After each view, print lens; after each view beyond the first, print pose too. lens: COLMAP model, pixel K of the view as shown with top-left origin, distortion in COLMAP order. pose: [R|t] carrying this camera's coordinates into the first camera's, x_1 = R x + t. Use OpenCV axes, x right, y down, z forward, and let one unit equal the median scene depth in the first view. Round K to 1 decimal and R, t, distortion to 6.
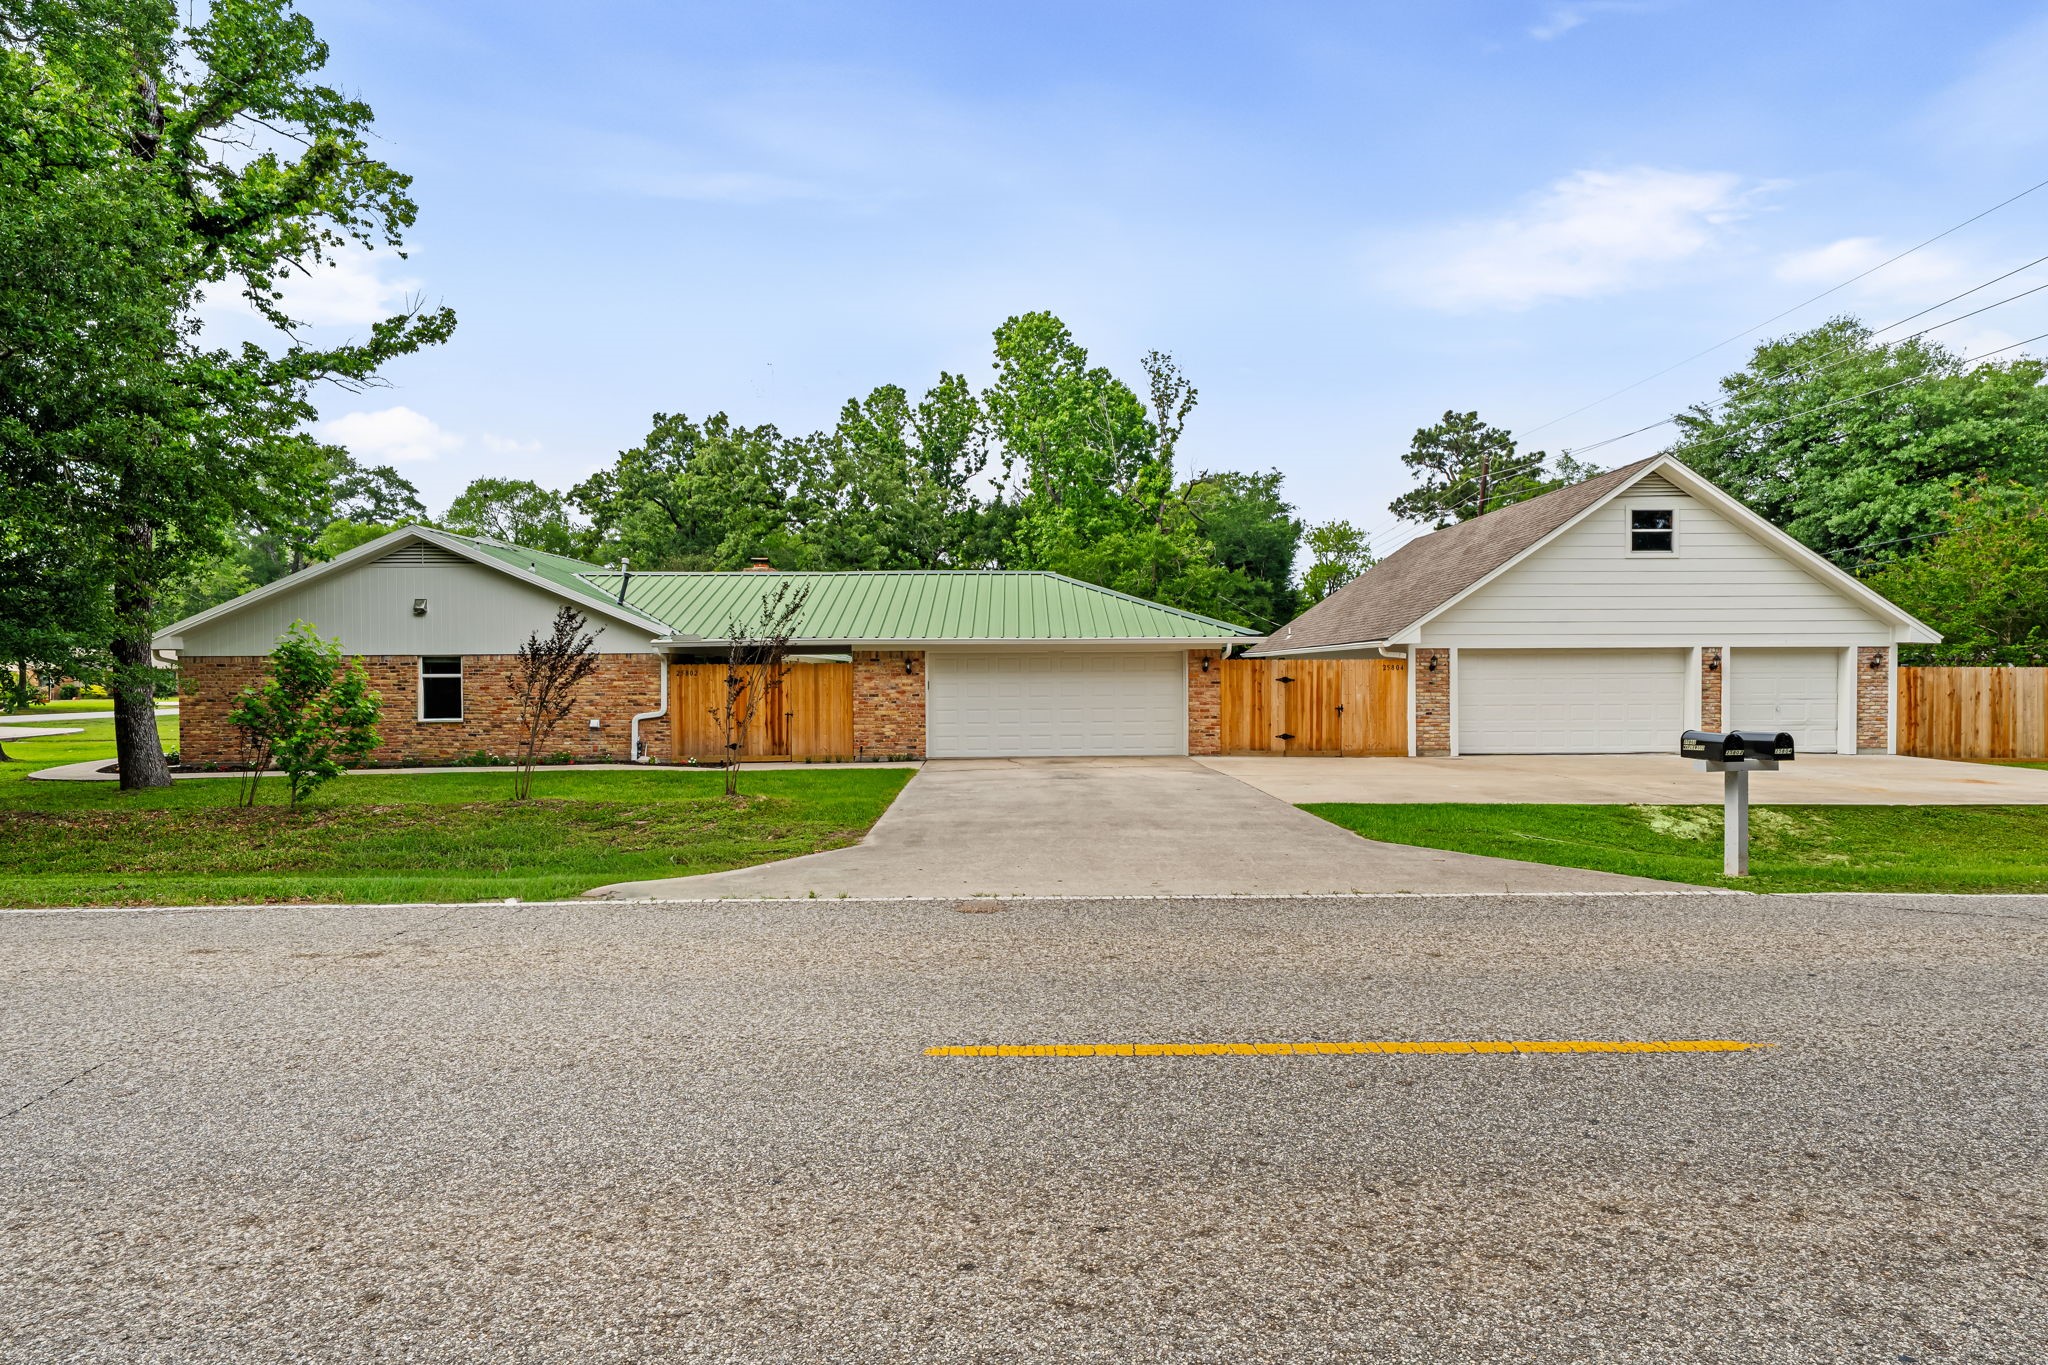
lens RADIAL K [[811.7, 0, 1019.9], [0, 811.7, 657.1], [0, 0, 1]] dist [-0.000753, -0.000265]
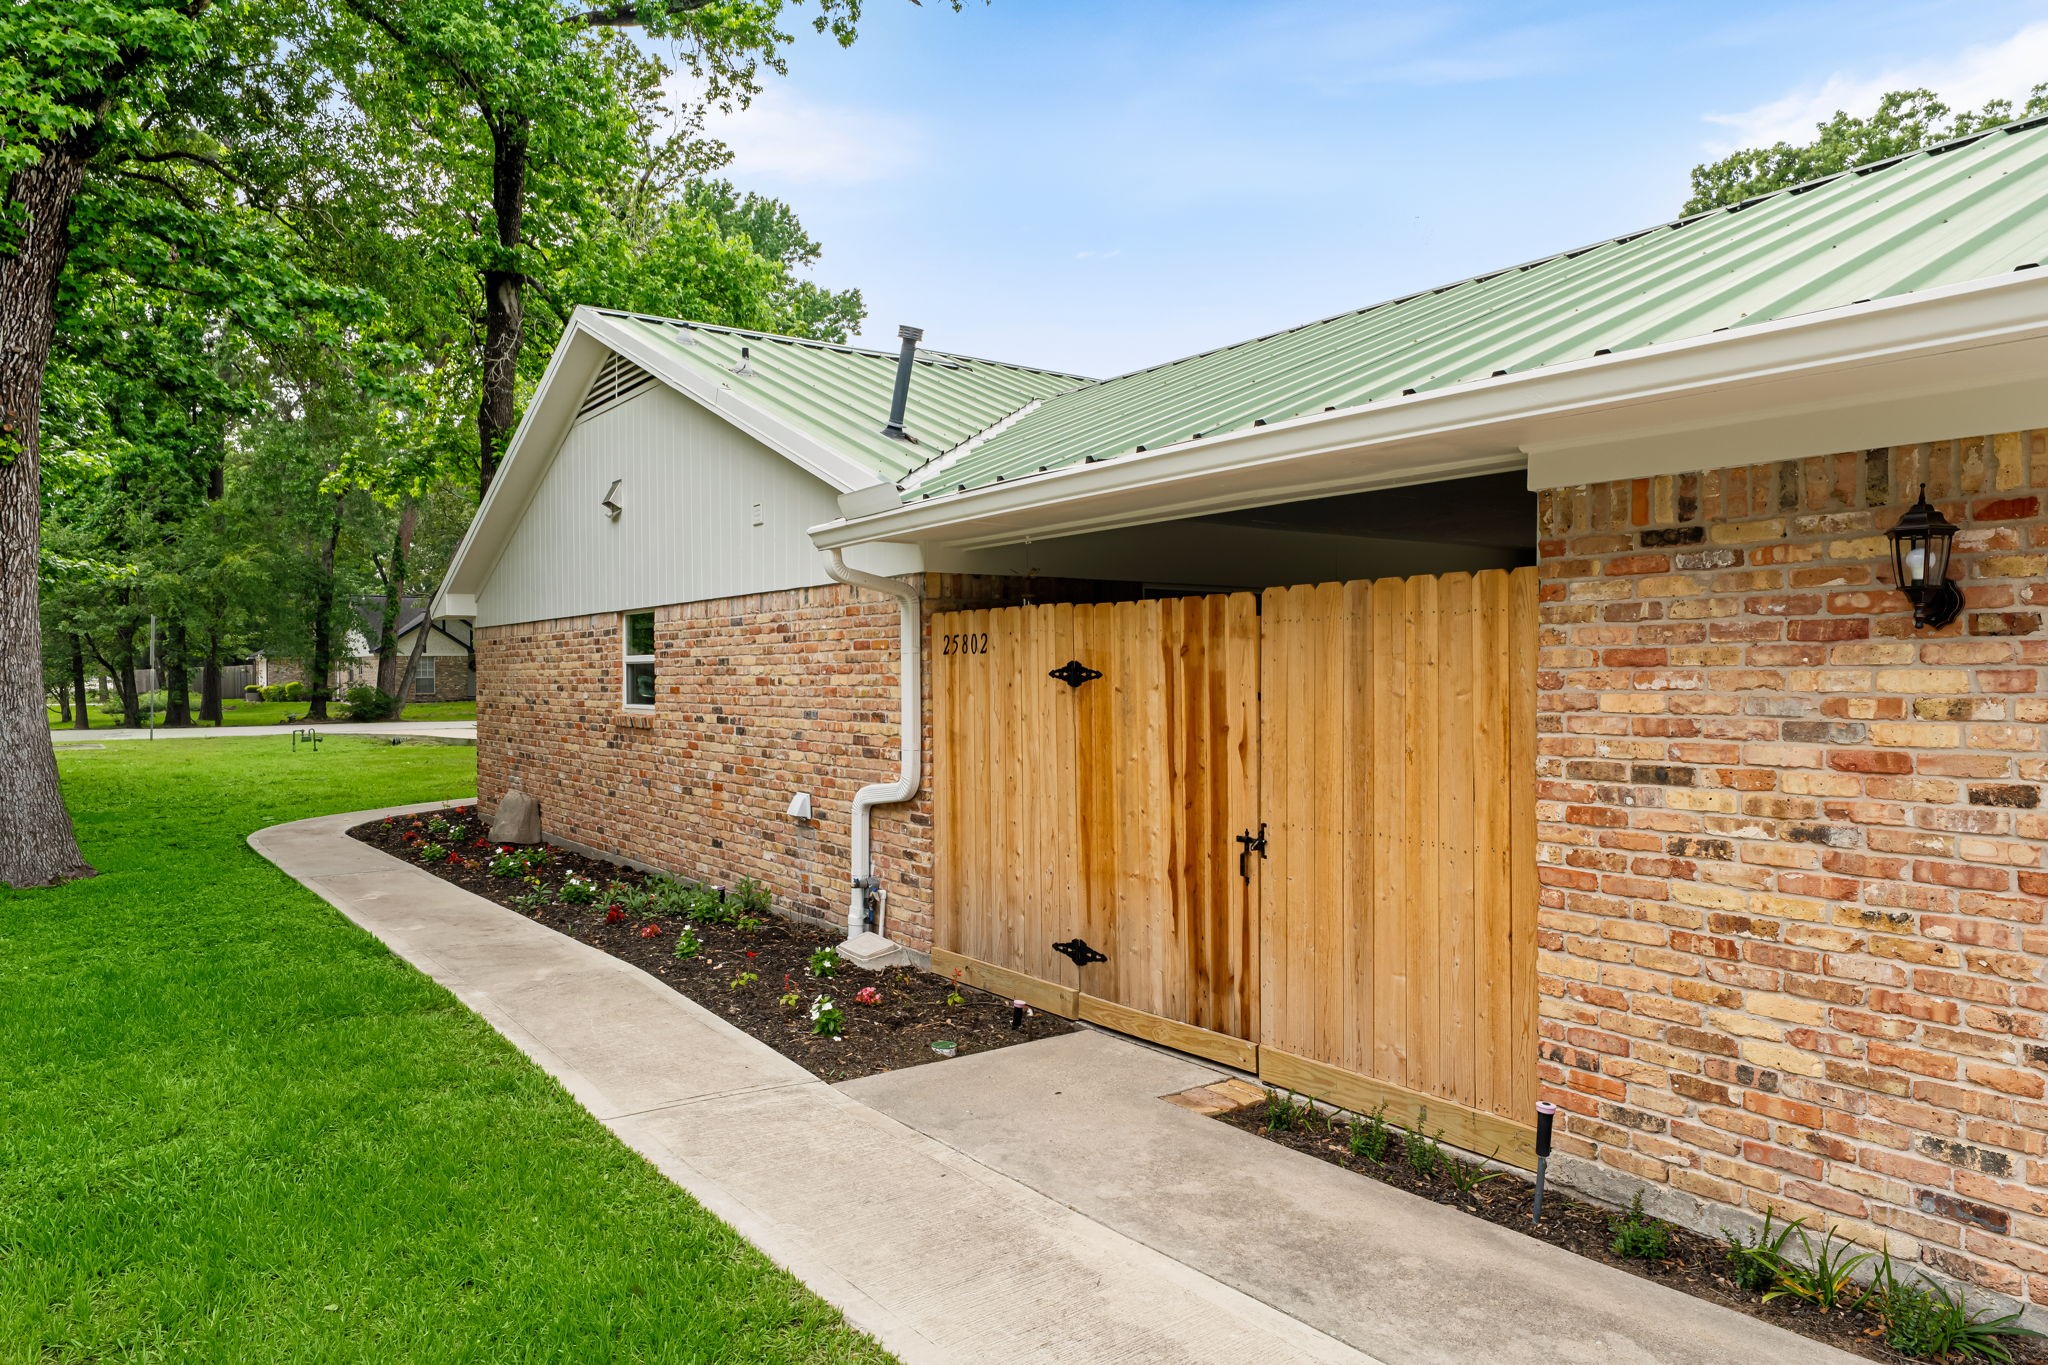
lens RADIAL K [[1304.2, 0, 1024.0], [0, 1304.2, 682.5], [0, 0, 1]] dist [-0.000724, -0.000548]
pose [[0.582387, 0.009113, -0.812860, -0.054708], [0.021506, 0.999414, 0.026612, 0.021308], [0.812627, -0.032980, 0.581850, 0.767332]]
